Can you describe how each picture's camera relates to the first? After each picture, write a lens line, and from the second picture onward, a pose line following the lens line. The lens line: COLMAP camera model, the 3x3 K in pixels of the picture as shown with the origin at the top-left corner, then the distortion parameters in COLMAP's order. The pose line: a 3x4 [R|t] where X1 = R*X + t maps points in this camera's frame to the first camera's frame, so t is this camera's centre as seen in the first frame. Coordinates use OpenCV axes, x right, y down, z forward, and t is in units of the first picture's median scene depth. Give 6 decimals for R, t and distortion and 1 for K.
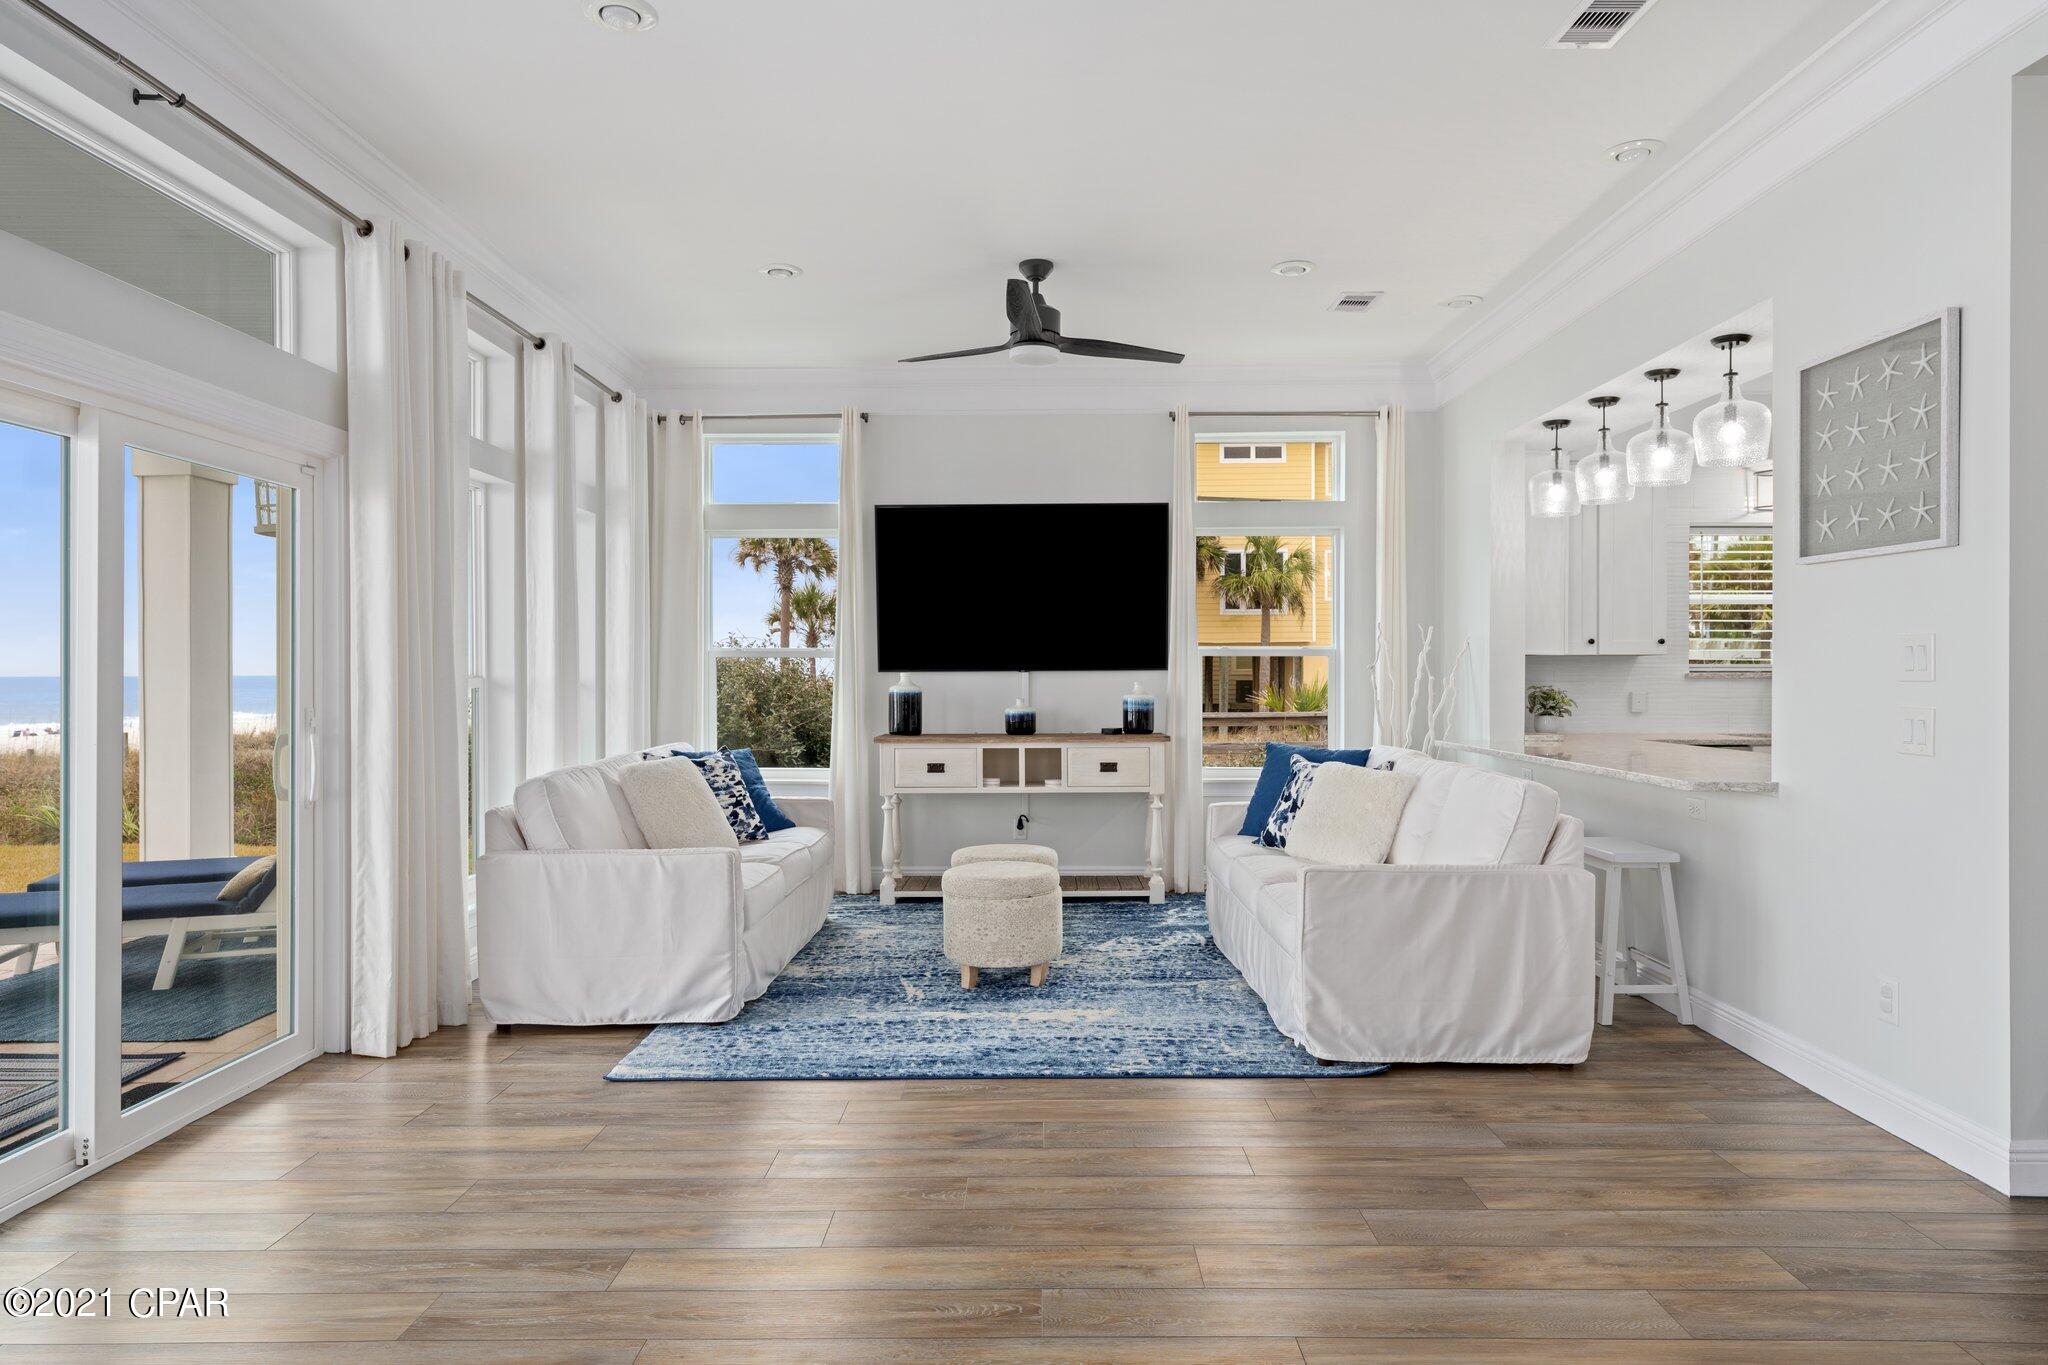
lens RADIAL K [[1194.2, 0, 1024.0], [0, 1194.2, 682.5], [0, 0, 1]] dist [0.002357, 0.000589]
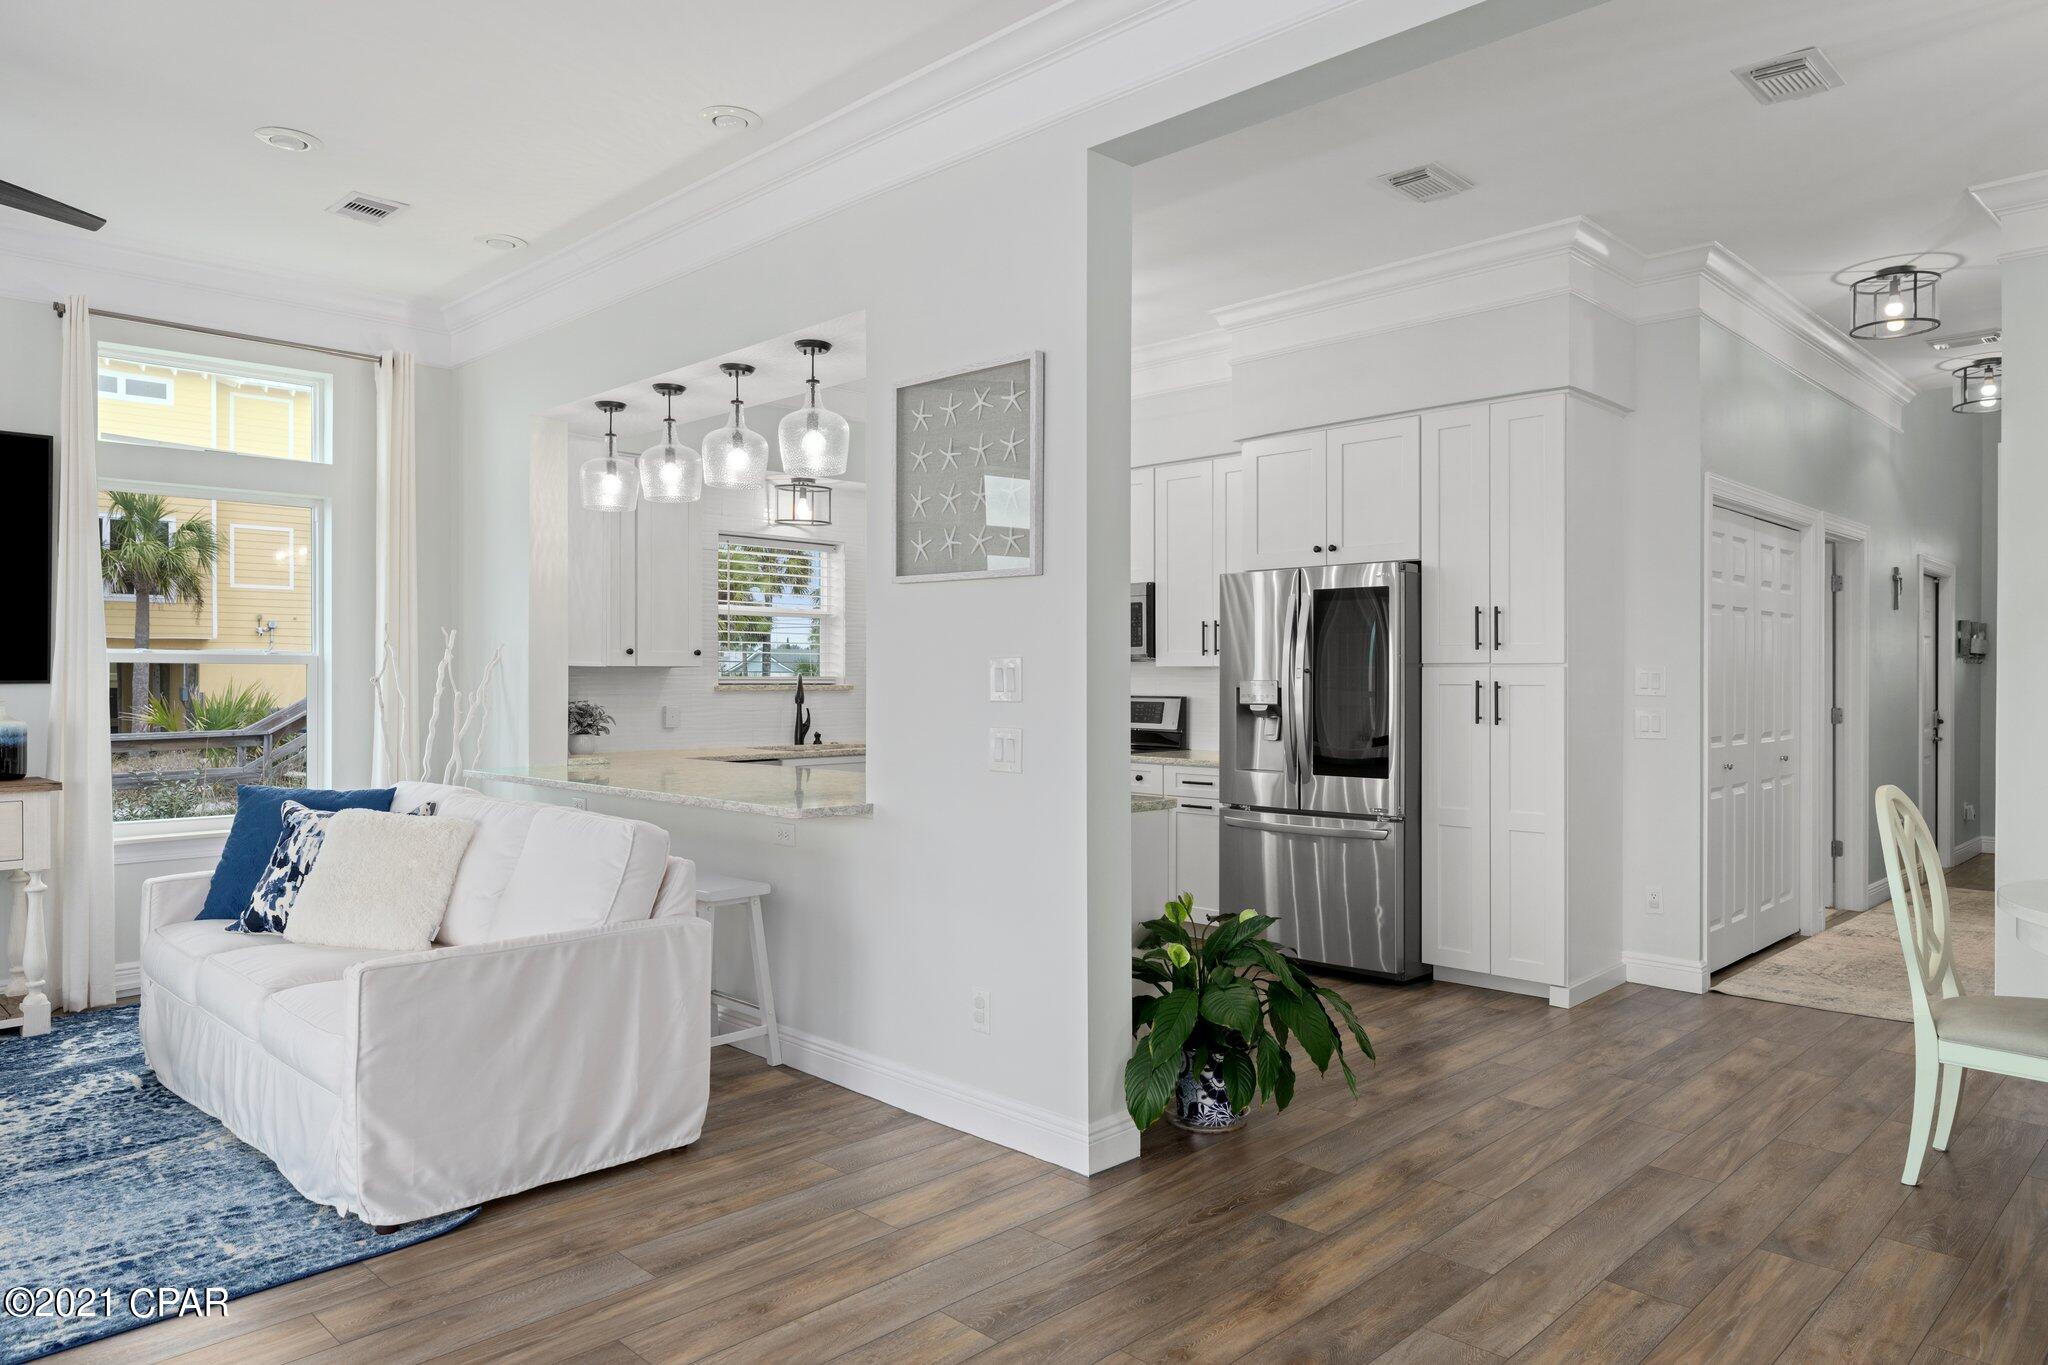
lens RADIAL K [[1307.1, 0, 1030.5], [0, 1307.1, 679.7], [0, 0, 1]] dist [0.004912, -0.000523]
pose [[0.694204, 0.000531, 0.719778, -0.046154], [0.004040, 0.999981, -0.004633, -0.011133], [-0.719767, 0.006124, 0.694188, 0.140779]]
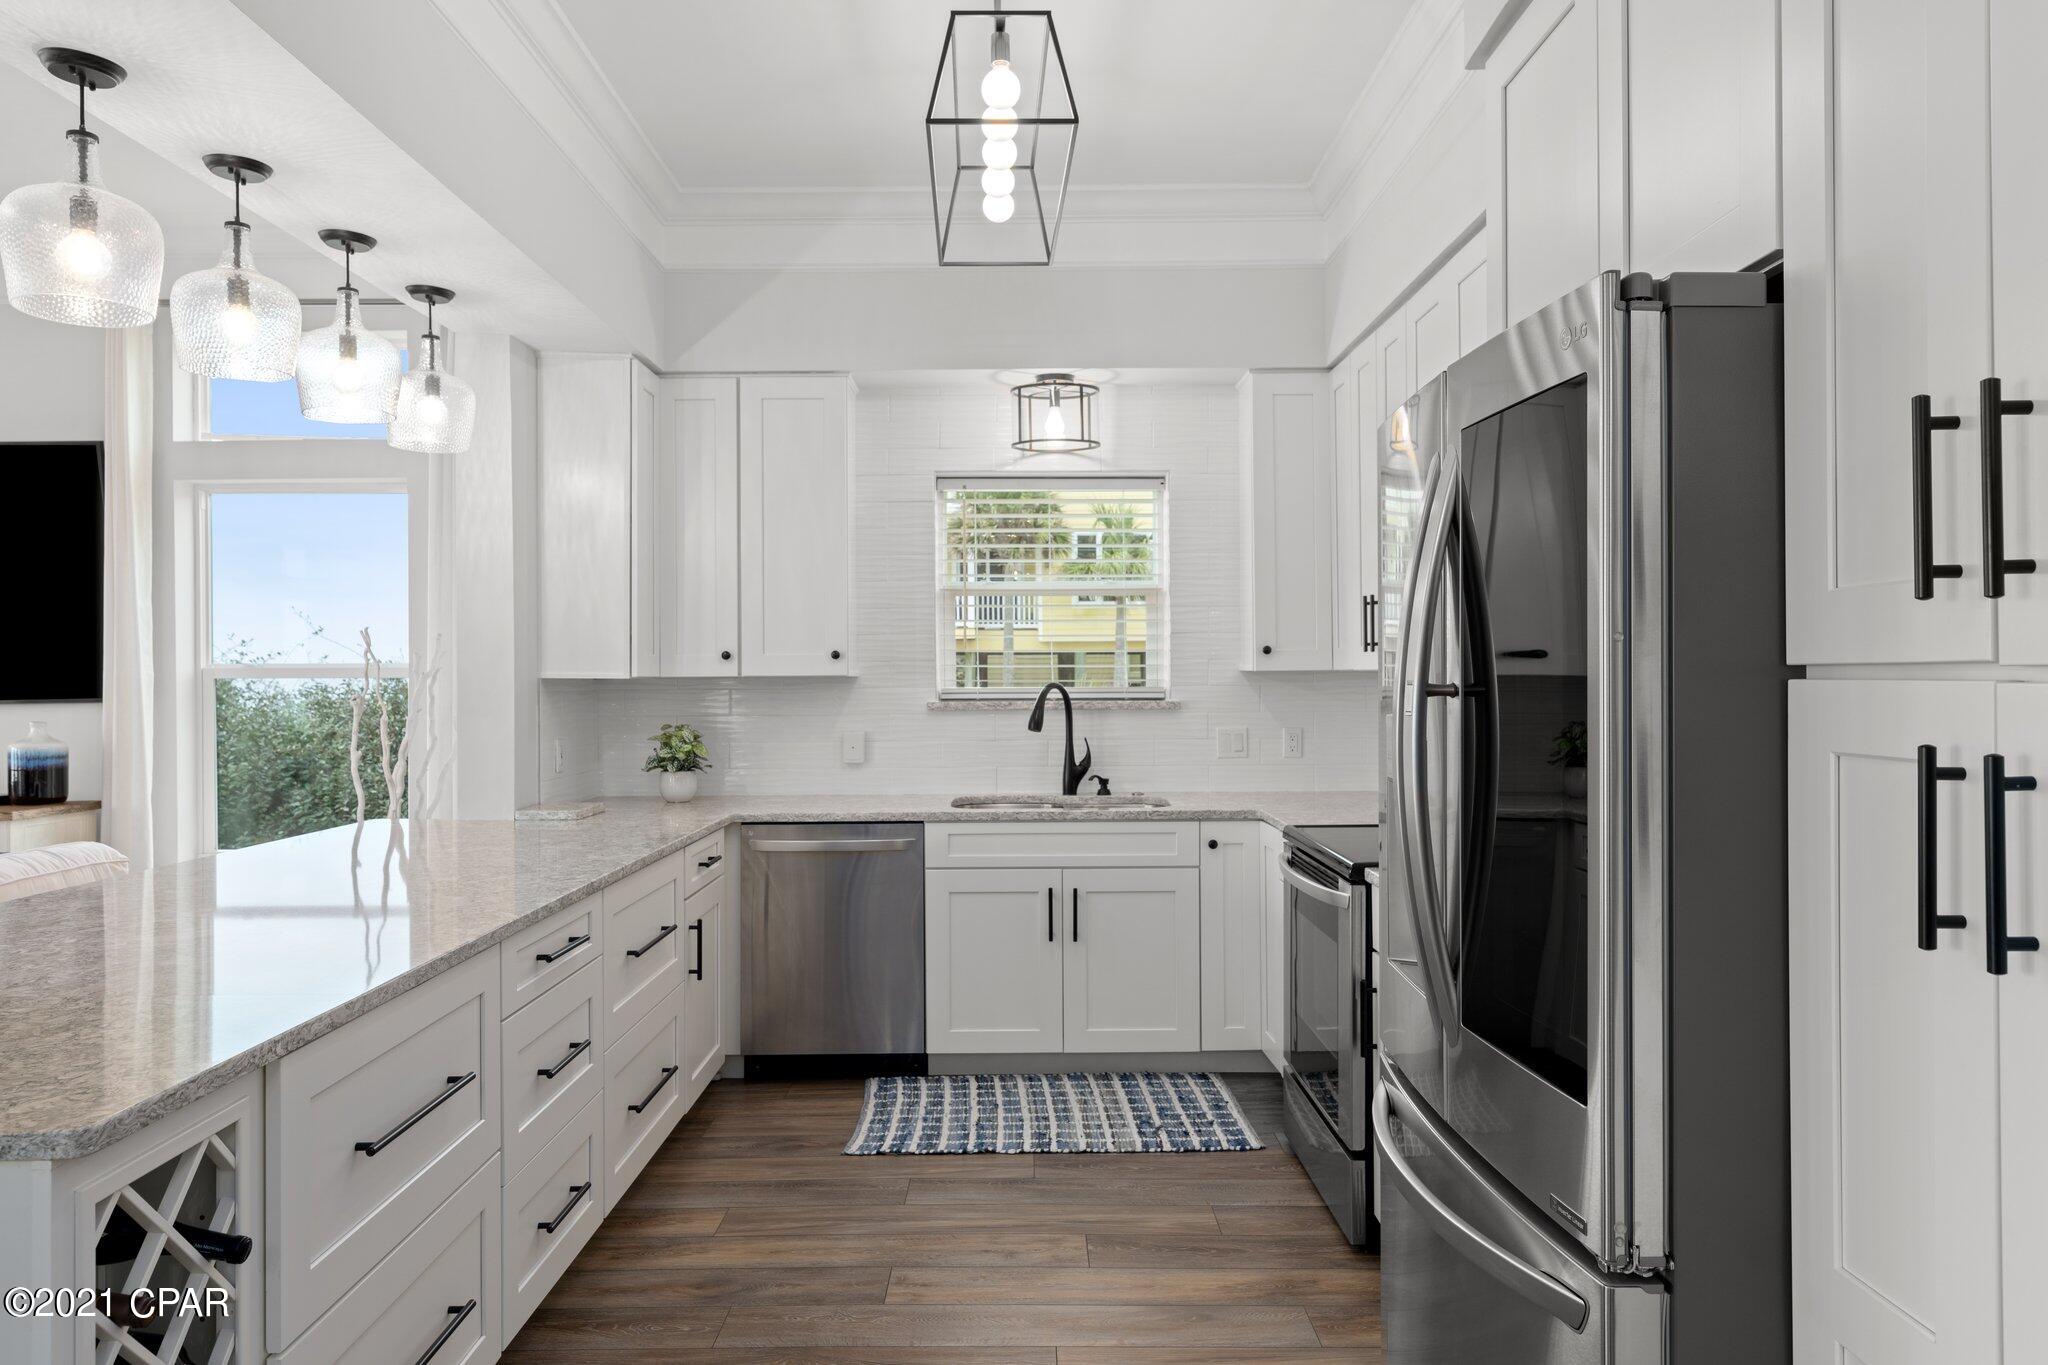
lens RADIAL K [[1354.5, 0, 1024.0], [0, 1354.5, 682.5], [0, 0, 1]] dist [-0.000542, -0.000190]
pose [[0.999876, -0.005785, 0.014667, 0.971398], [0.005812, 0.999981, -0.001853, -0.027773], [-0.014656, 0.001938, 0.999891, 0.432234]]
